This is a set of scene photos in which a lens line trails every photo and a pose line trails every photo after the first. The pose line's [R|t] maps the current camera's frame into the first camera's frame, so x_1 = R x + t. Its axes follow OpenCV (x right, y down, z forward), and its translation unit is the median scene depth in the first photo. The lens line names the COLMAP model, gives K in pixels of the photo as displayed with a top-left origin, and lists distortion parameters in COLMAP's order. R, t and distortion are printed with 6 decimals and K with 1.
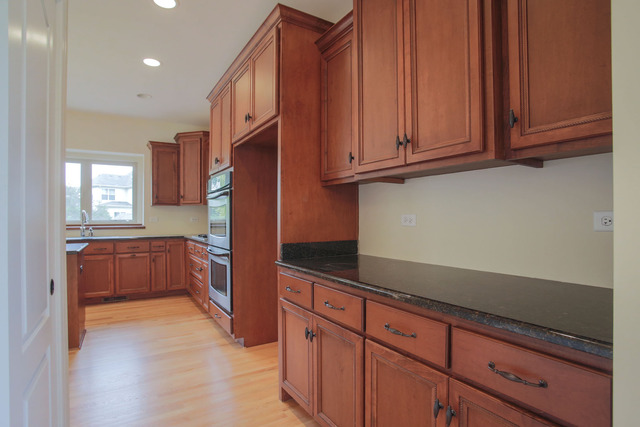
lens RADIAL K [[333.4, 0, 314.6], [0, 333.4, 215.2], [0, 0, 1]] dist [-0.093872, 0.034864]
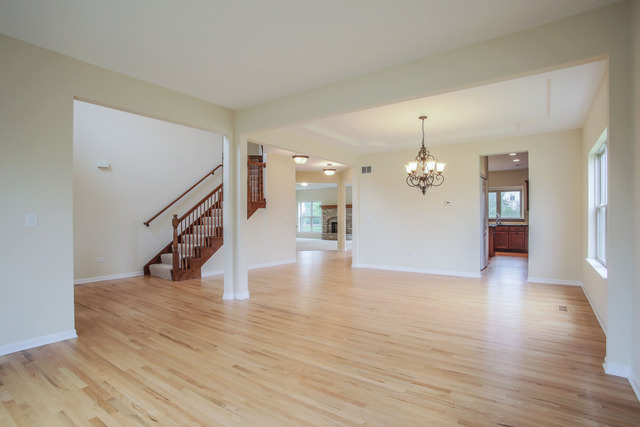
lens RADIAL K [[333.4, 0, 314.6], [0, 333.4, 215.2], [0, 0, 1]] dist [-0.093872, 0.034864]
pose [[0.409471, -0.003723, -0.912315, 0.869007], [-0.000919, 0.999989, -0.004493, 0.014612], [0.912323, 0.002678, 0.409464, -1.142916]]
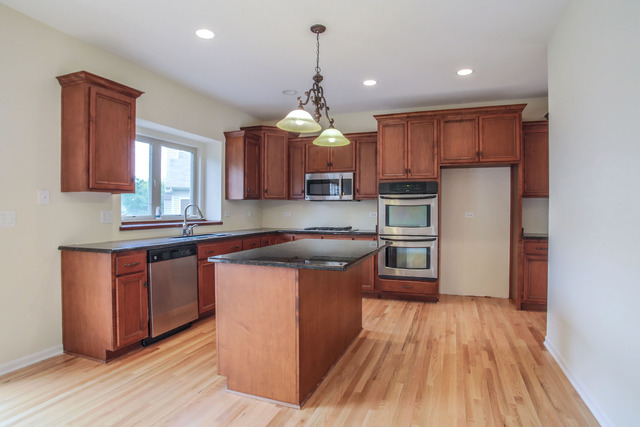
lens RADIAL K [[333.4, 0, 314.6], [0, 333.4, 215.2], [0, 0, 1]] dist [-0.093872, 0.034864]
pose [[0.789914, -0.005534, 0.613193, -0.894236], [-0.004804, 0.999873, 0.015212, 0.001297], [-0.613199, -0.014962, 0.789787, 0.120692]]
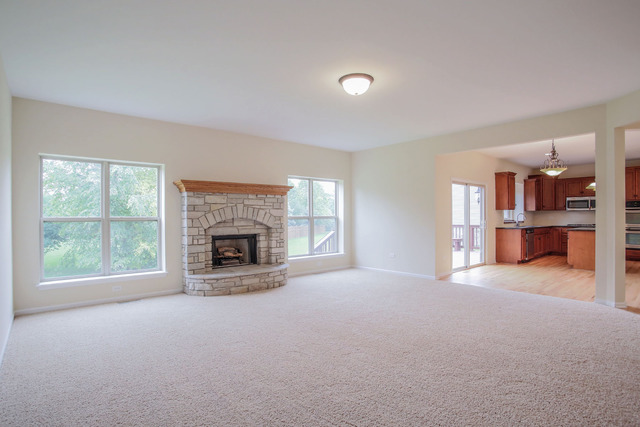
lens RADIAL K [[333.4, 0, 314.6], [0, 333.4, 215.2], [0, 0, 1]] dist [-0.093872, 0.034864]
pose [[0.985070, 0.000752, 0.172155, -2.096800], [0.000280, 0.999982, -0.005971, 0.009013], [-0.172157, 0.005930, 0.985052, -0.673161]]
